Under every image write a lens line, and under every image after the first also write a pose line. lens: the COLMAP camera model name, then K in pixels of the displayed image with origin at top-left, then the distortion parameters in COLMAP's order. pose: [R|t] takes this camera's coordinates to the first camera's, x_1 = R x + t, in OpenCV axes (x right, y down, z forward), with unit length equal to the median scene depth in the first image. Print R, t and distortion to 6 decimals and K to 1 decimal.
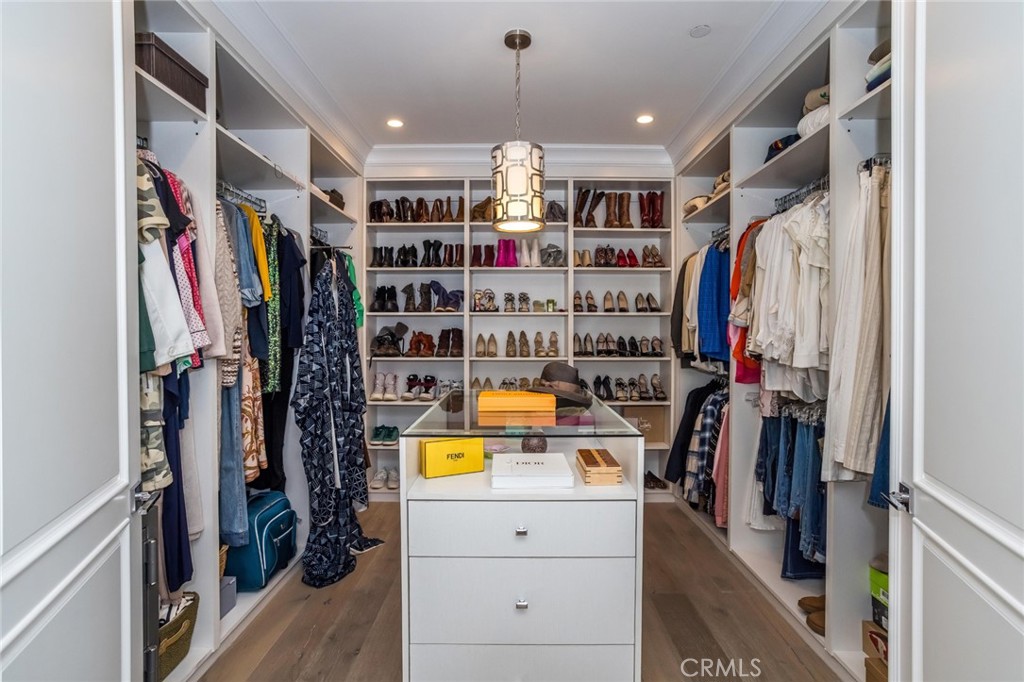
lens RADIAL K [[480.1, 0, 509.2], [0, 480.1, 337.1], [0, 0, 1]] dist [-0.009282, 0.000362]
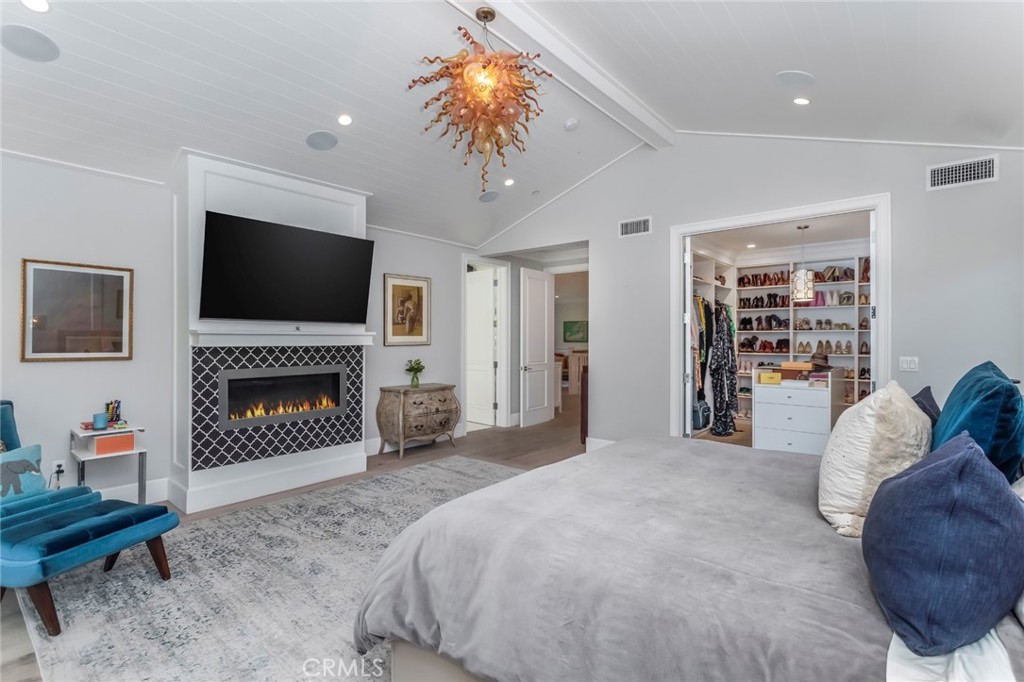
lens RADIAL K [[480.1, 0, 505.0], [0, 480.1, 337.9], [0, 0, 1]] dist [-0.009282, 0.000362]
pose [[0.758261, 0.002159, -0.651947, 0.291273], [-0.012207, 0.999866, -0.010886, 0.013655], [0.651837, 0.016212, 0.758186, -1.211086]]
